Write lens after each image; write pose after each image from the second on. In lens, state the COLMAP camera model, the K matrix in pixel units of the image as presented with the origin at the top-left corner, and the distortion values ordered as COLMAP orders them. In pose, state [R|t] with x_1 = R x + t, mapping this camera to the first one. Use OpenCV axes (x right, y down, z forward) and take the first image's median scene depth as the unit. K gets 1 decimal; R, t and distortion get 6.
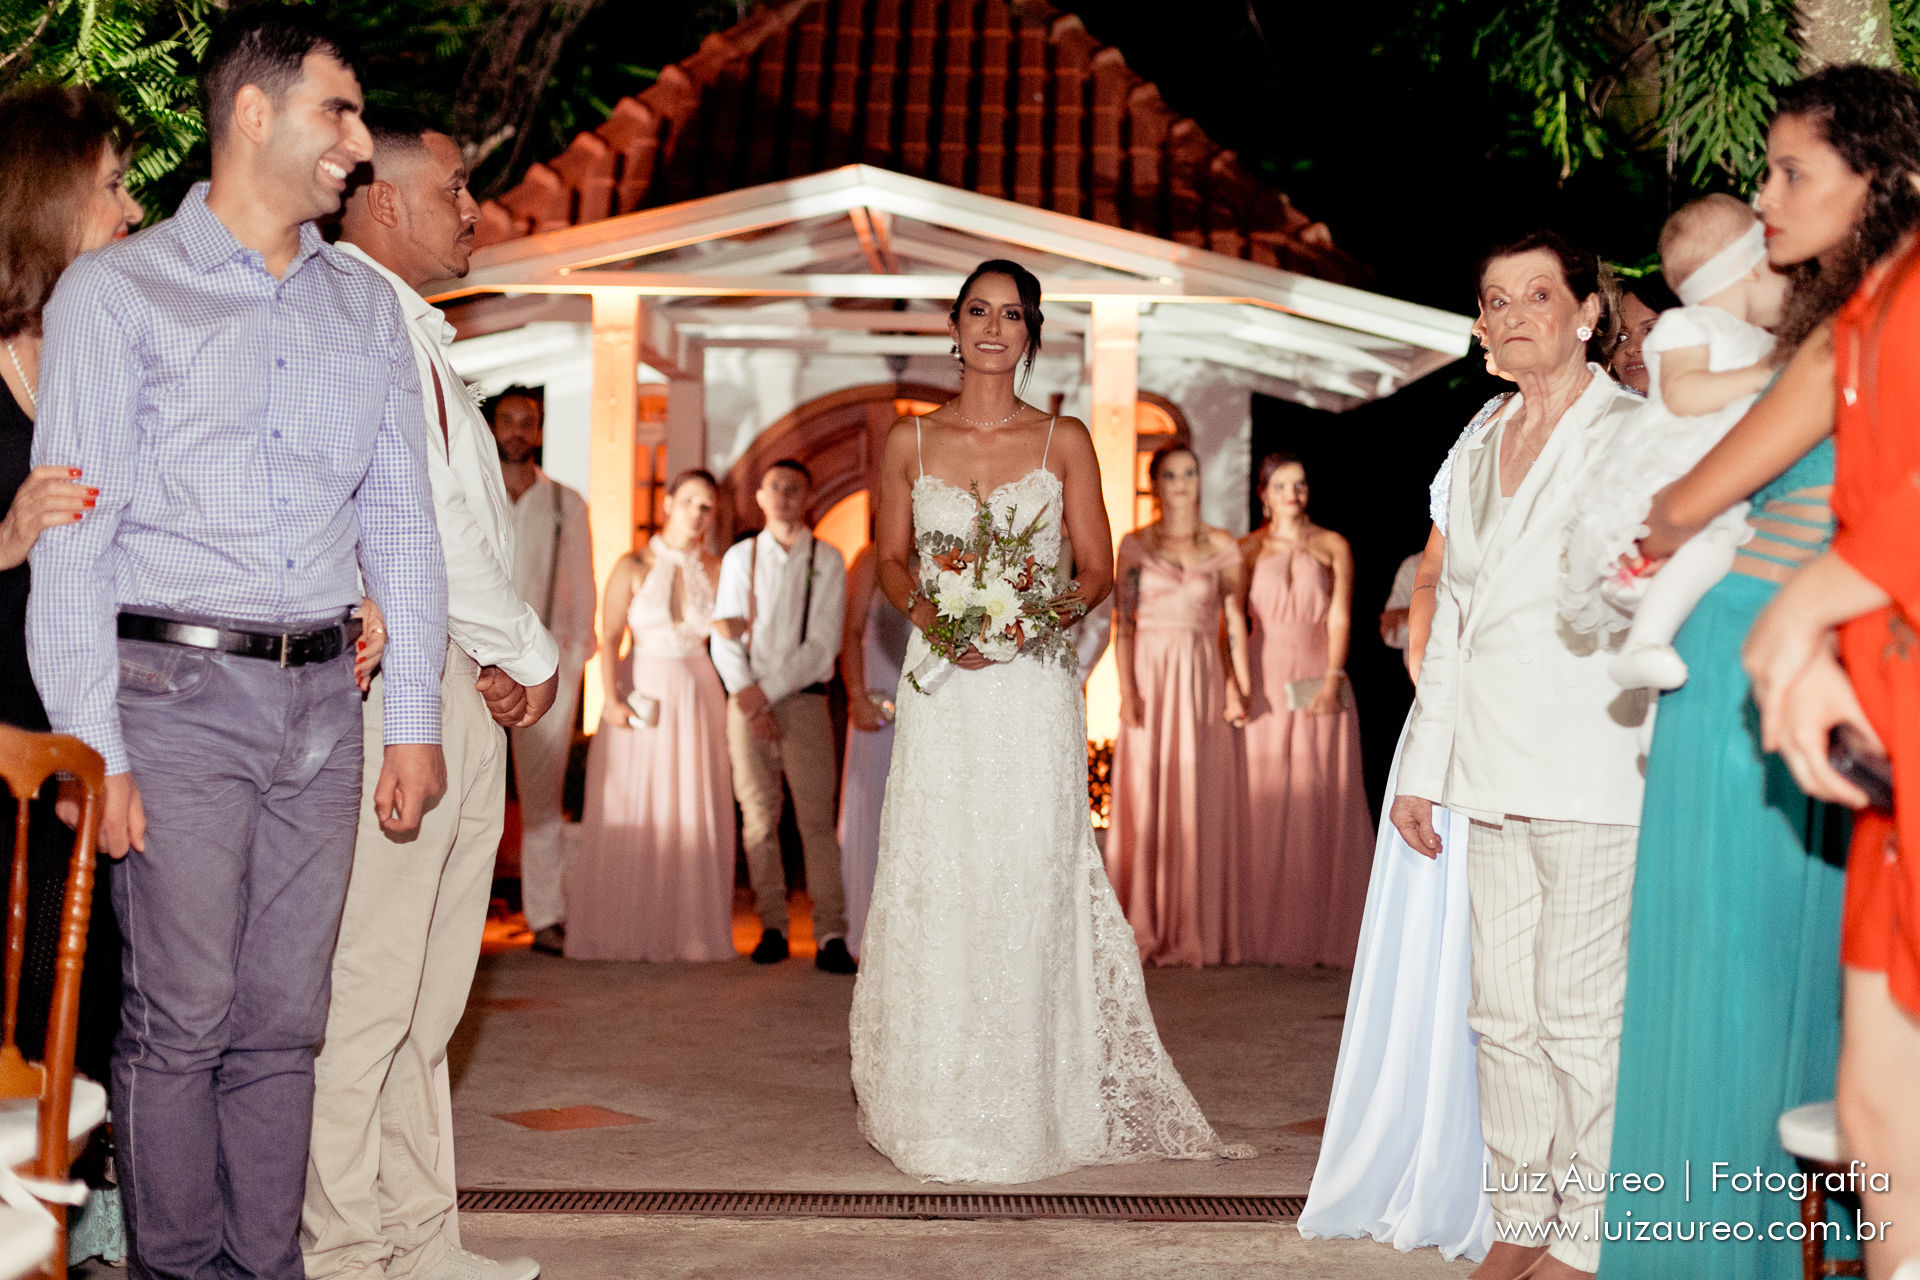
lens RADIAL K [[2779.3, 0, 960.0], [0, 2779.3, 640.0], [0, 0, 1]] dist [0.015573, -0.064214]
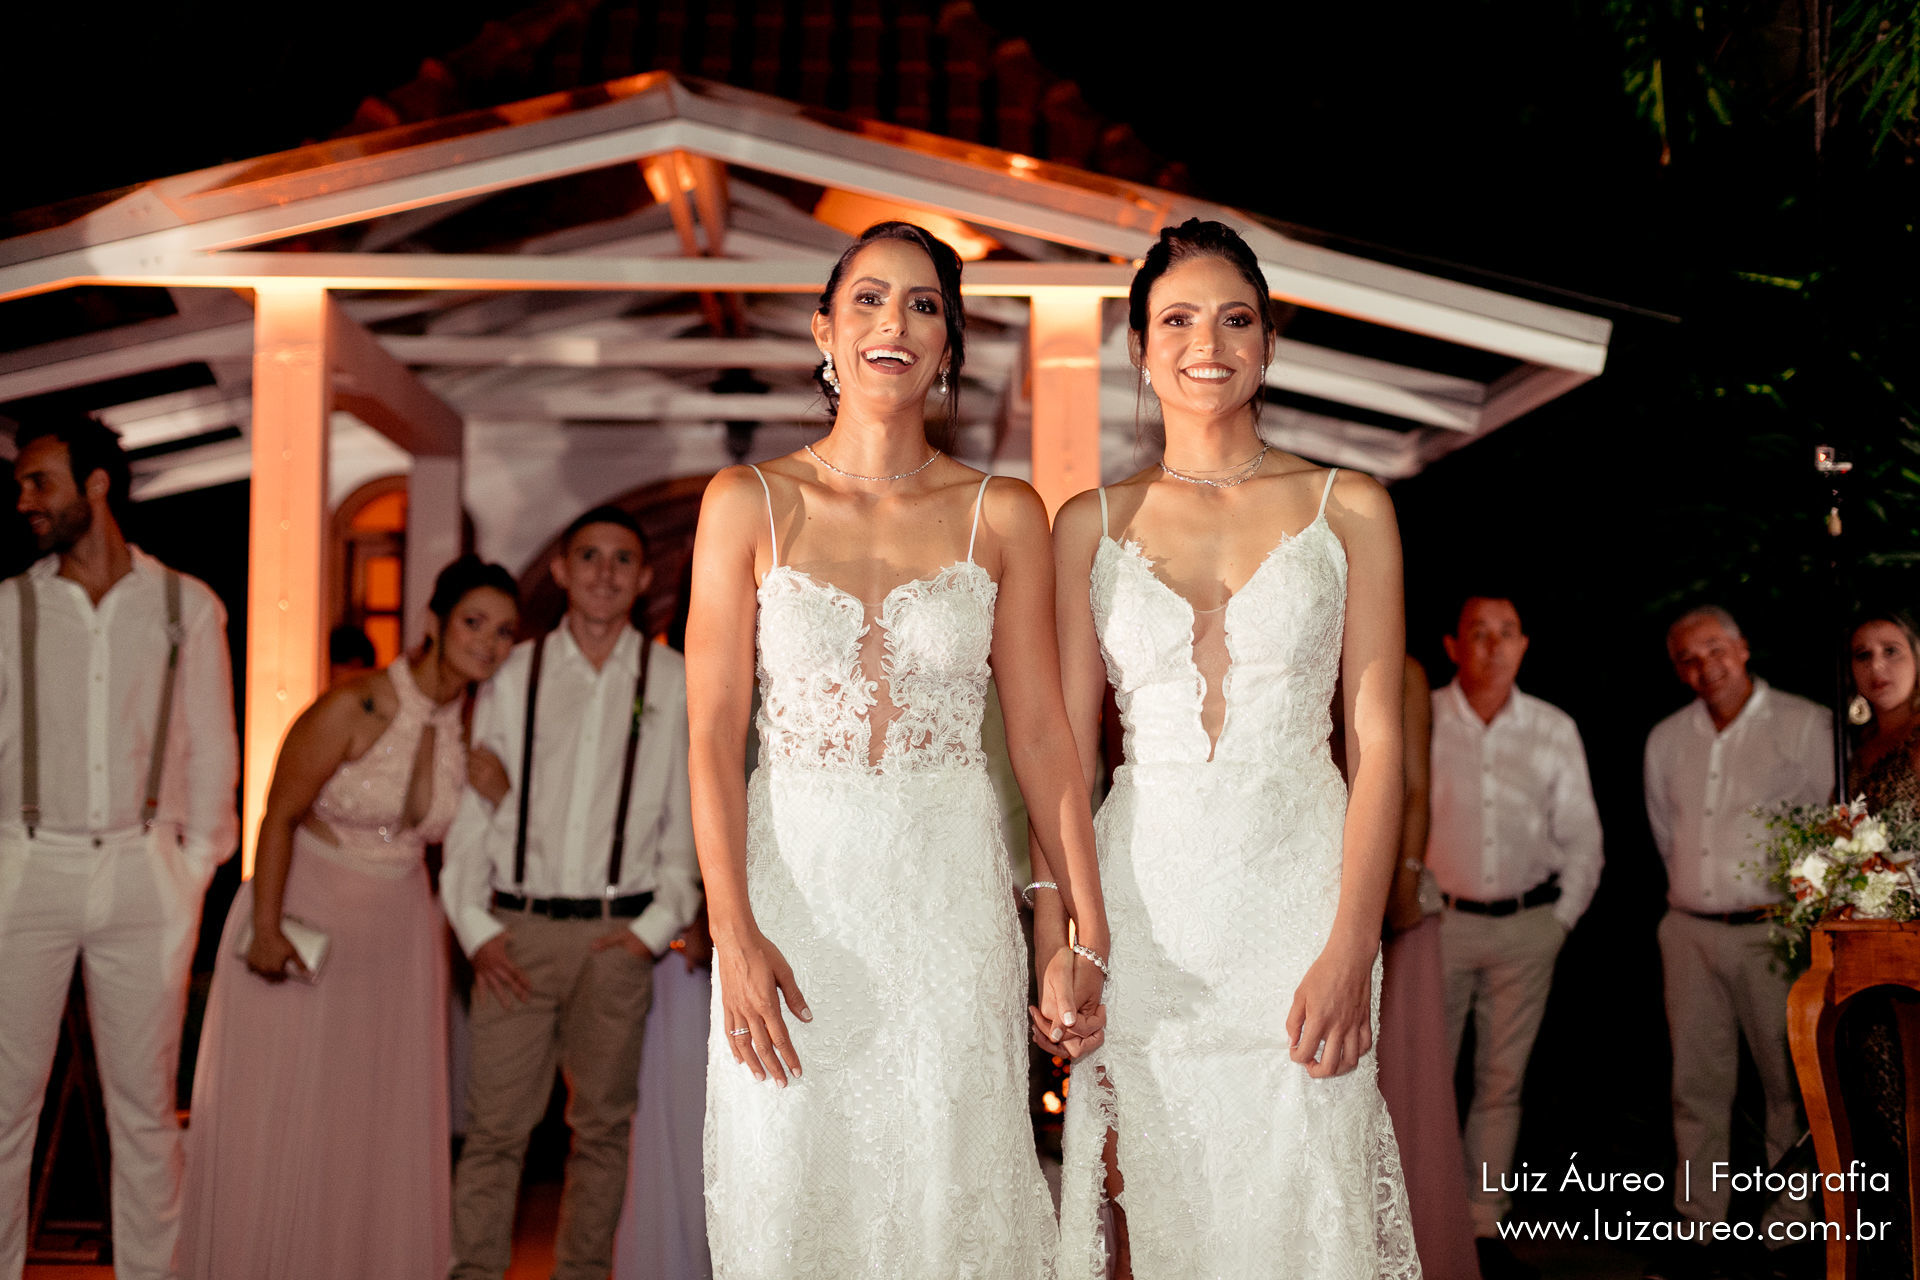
lens RADIAL K [[2779.3, 0, 960.0], [0, 2779.3, 640.0], [0, 0, 1]] dist [0.015573, -0.064214]
pose [[0.998285, -0.014409, 0.056745, -0.007856], [0.017883, 0.997965, -0.061206, -0.002587], [-0.055747, 0.062116, 0.996511, 0.306519]]
